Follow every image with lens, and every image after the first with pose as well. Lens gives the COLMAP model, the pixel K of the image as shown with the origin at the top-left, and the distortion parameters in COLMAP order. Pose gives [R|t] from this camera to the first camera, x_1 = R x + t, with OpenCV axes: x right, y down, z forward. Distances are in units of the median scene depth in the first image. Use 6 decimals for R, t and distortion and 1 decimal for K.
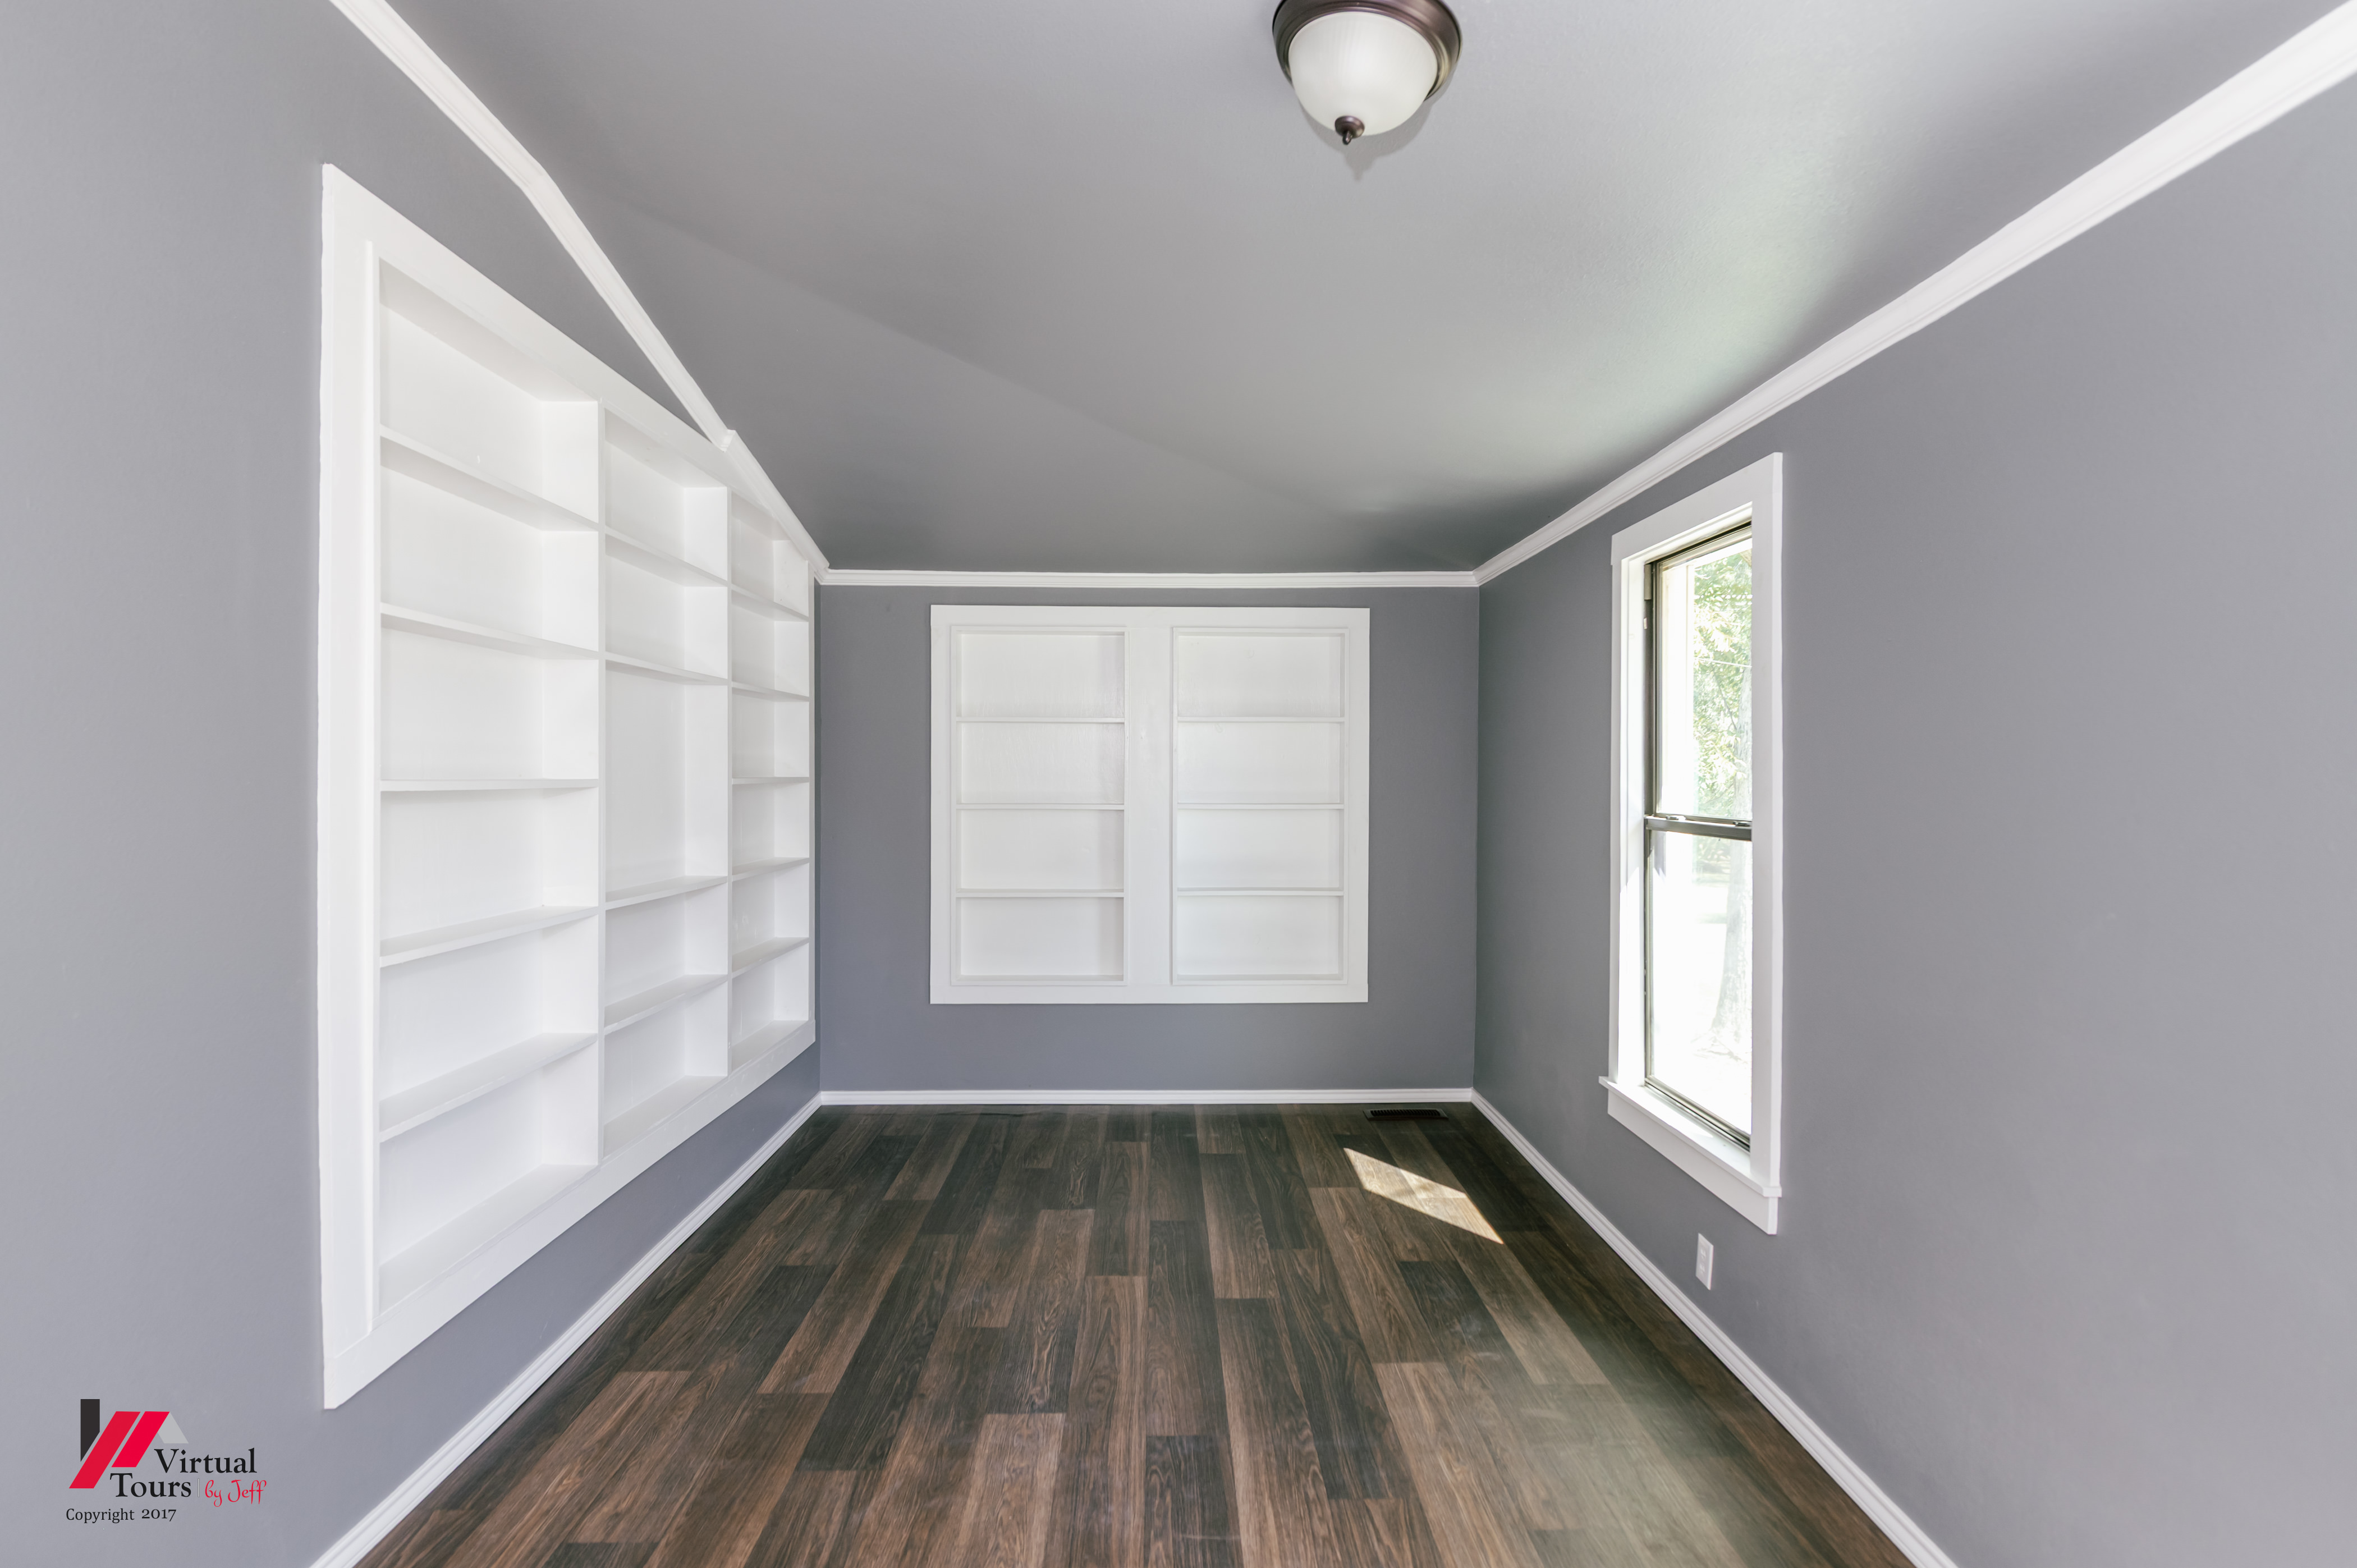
lens RADIAL K [[1167.6, 0, 1172.3], [0, 1167.6, 778.5], [0, 0, 1]] dist [0.023977, 0.000014]
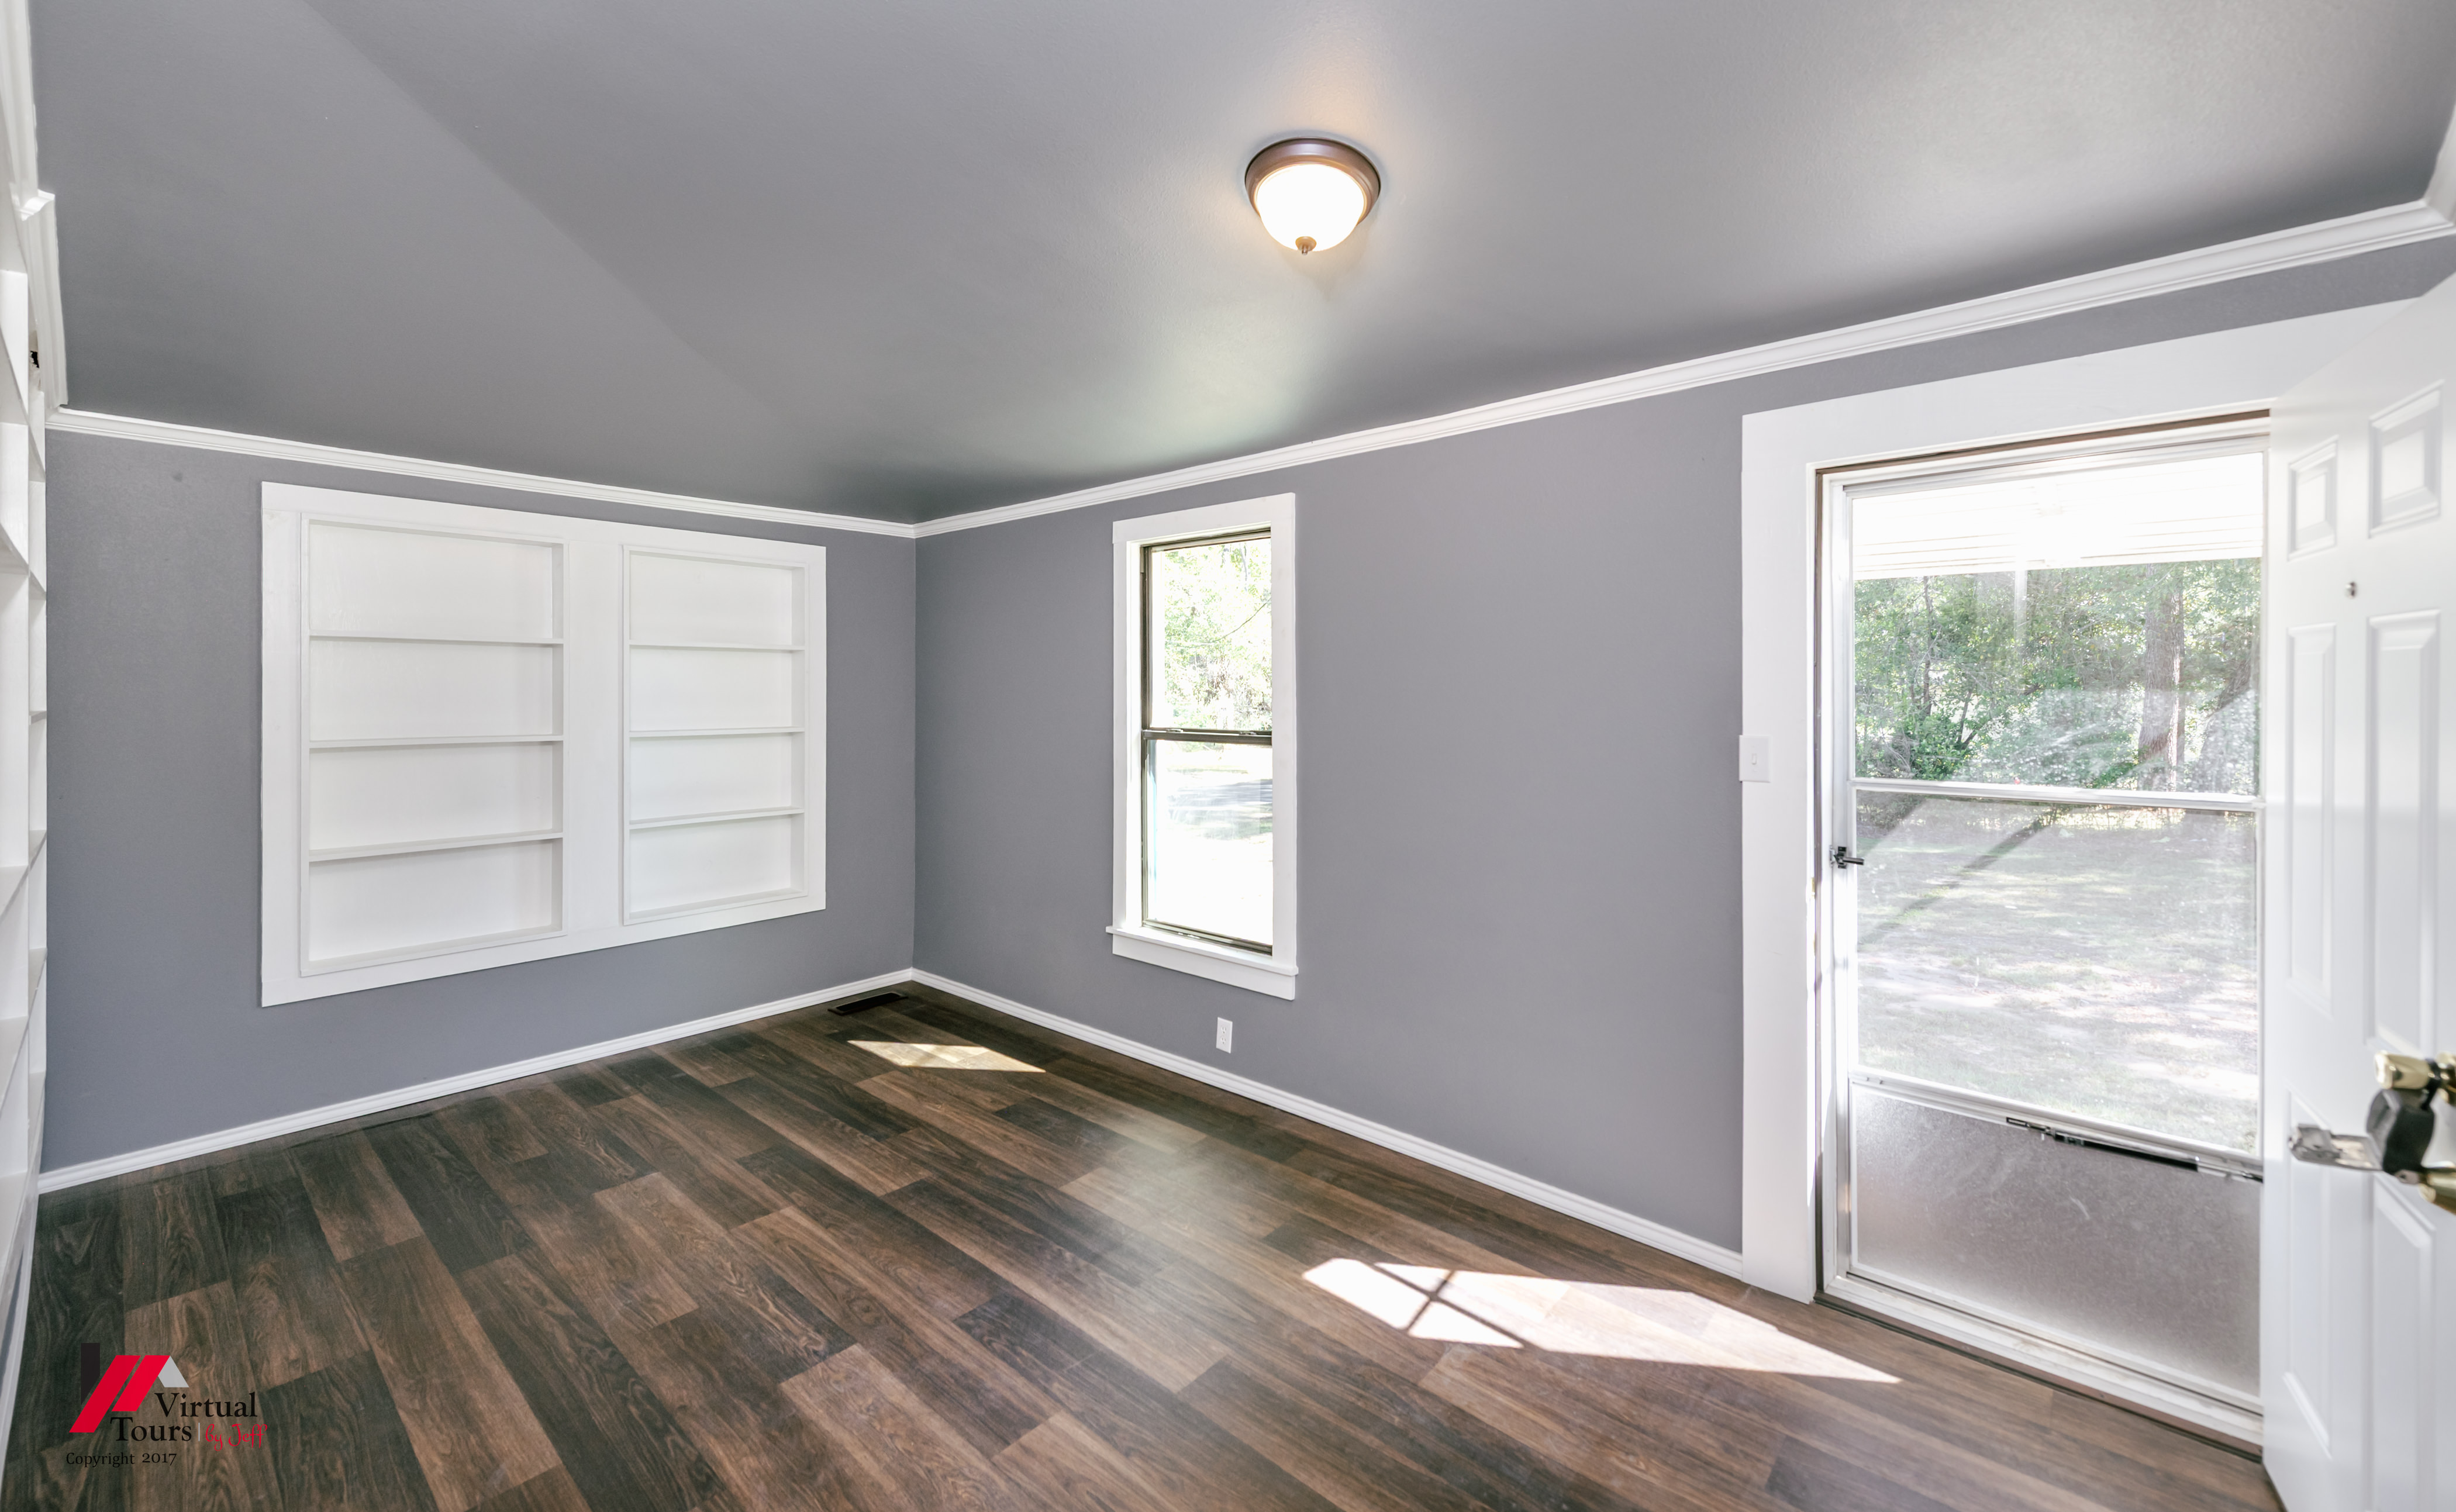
lens RADIAL K [[988.9, 0, 1241.8], [0, 988.9, 687.1], [0, 0, 1]] dist [0.001504, -0.000187]
pose [[0.668791, 0.000994, 0.743450, -0.377225], [0.007210, 0.999943, -0.007823, -0.007263], [-0.743415, 0.010592, 0.668746, 0.141944]]
